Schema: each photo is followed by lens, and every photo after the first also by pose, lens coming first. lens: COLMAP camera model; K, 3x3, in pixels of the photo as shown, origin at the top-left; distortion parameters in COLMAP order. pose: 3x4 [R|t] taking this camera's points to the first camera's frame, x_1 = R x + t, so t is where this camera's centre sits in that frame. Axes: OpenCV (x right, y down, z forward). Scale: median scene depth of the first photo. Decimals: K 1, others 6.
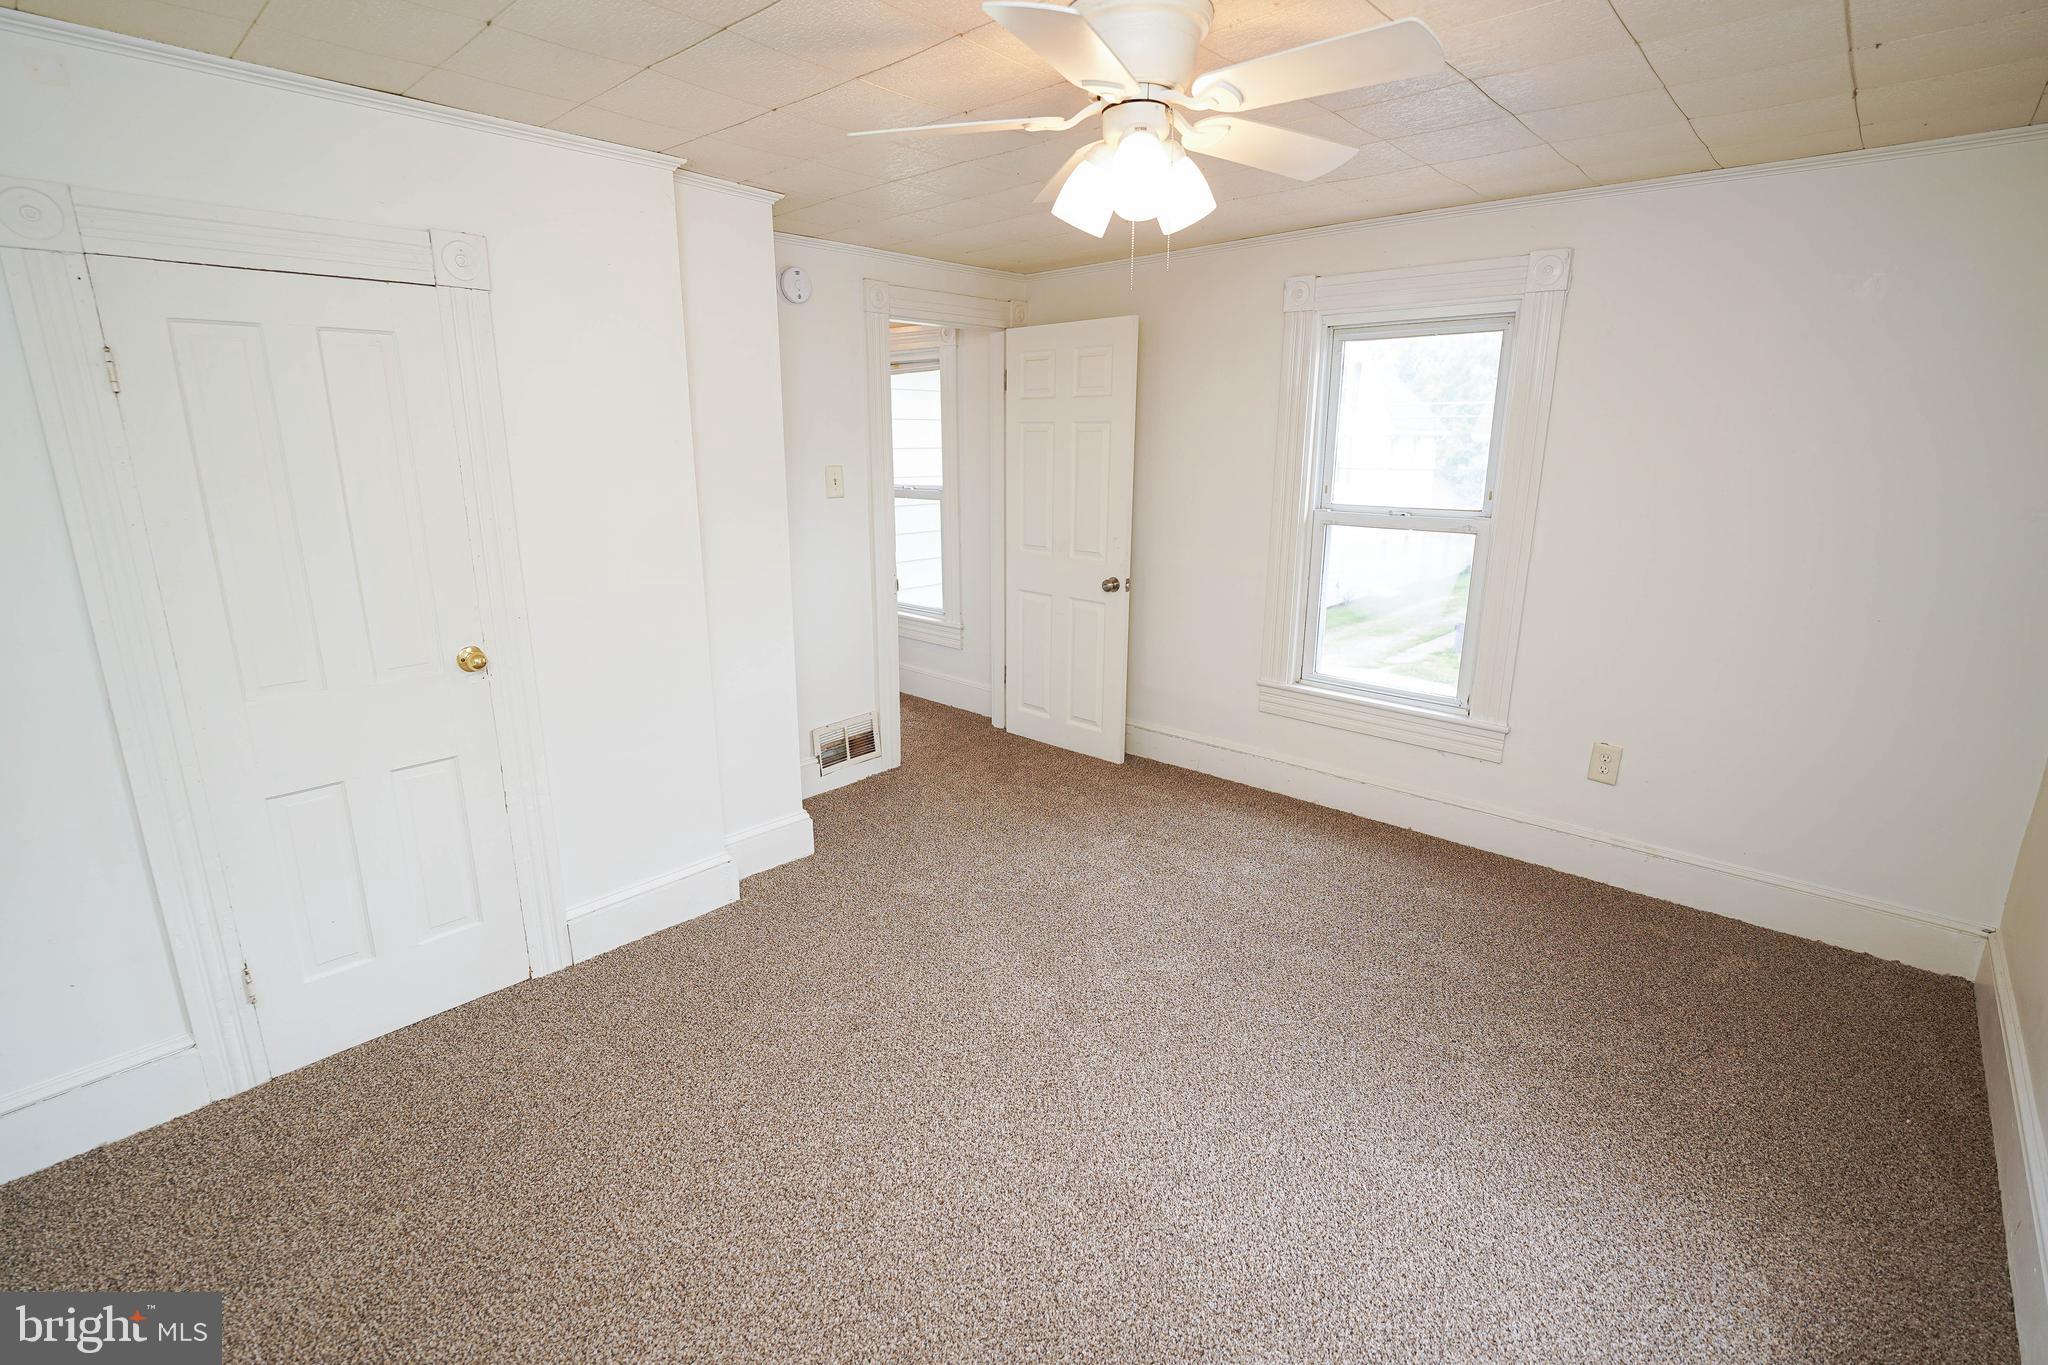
lens RADIAL K [[951.9, 0, 965.6], [0, 951.9, 681.5], [0, 0, 1]] dist [0.016904, -0.000102]
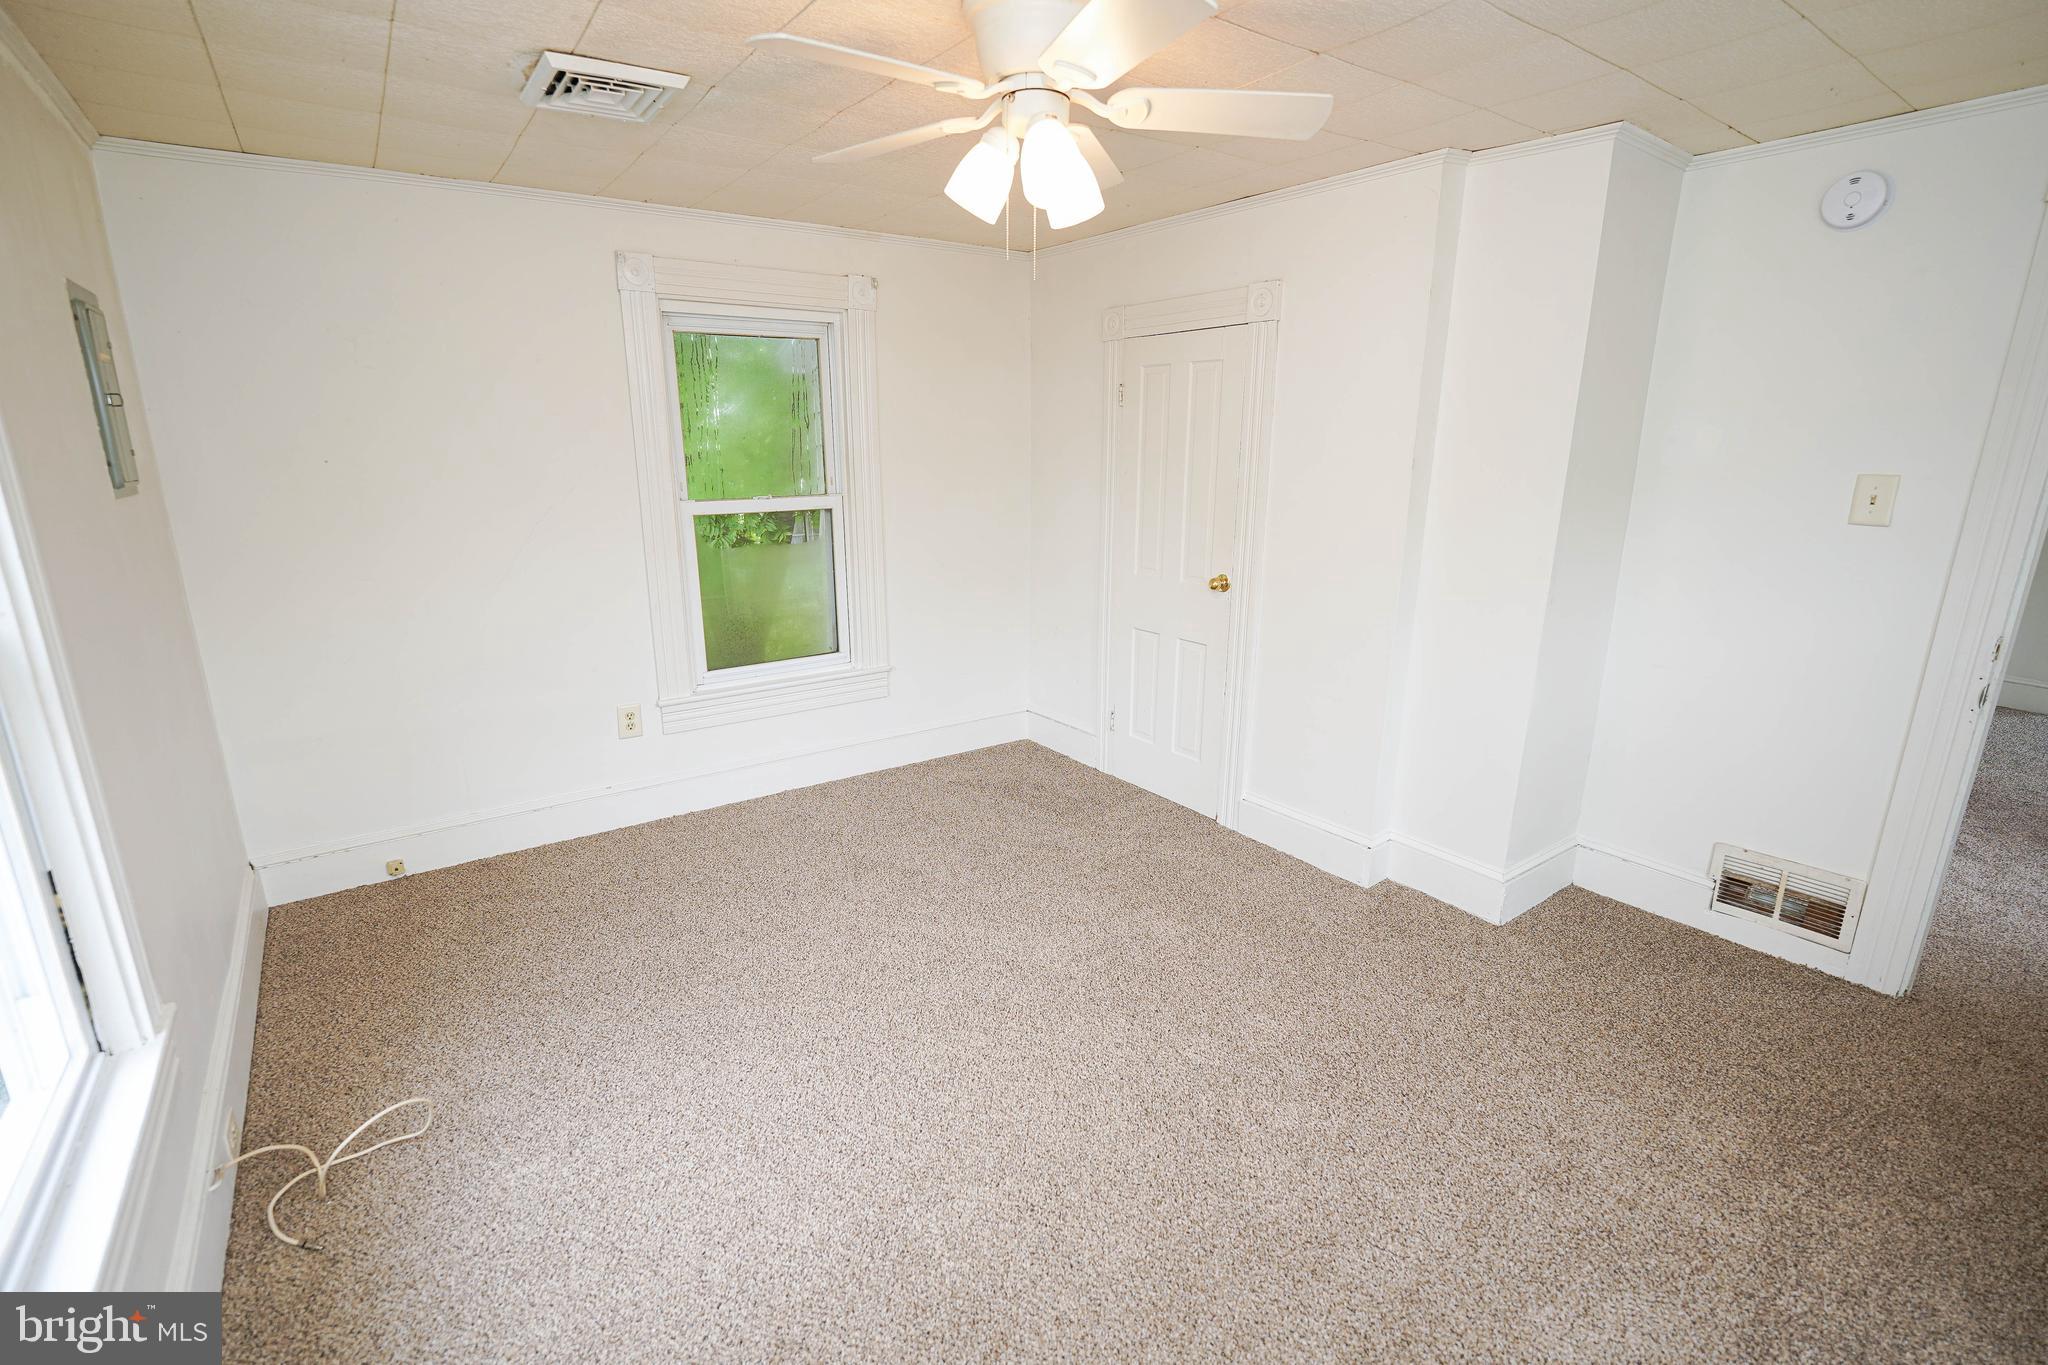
lens RADIAL K [[907.0, 0, 1010.6], [0, 907.0, 679.1], [0, 0, 1]] dist [-0.017421, 0.000366]
pose [[-0.179930, 0.248547, -0.951761, 0.732594], [-0.245132, 0.925699, 0.288083, -0.169363], [0.952646, 0.285142, -0.105634, 0.734995]]
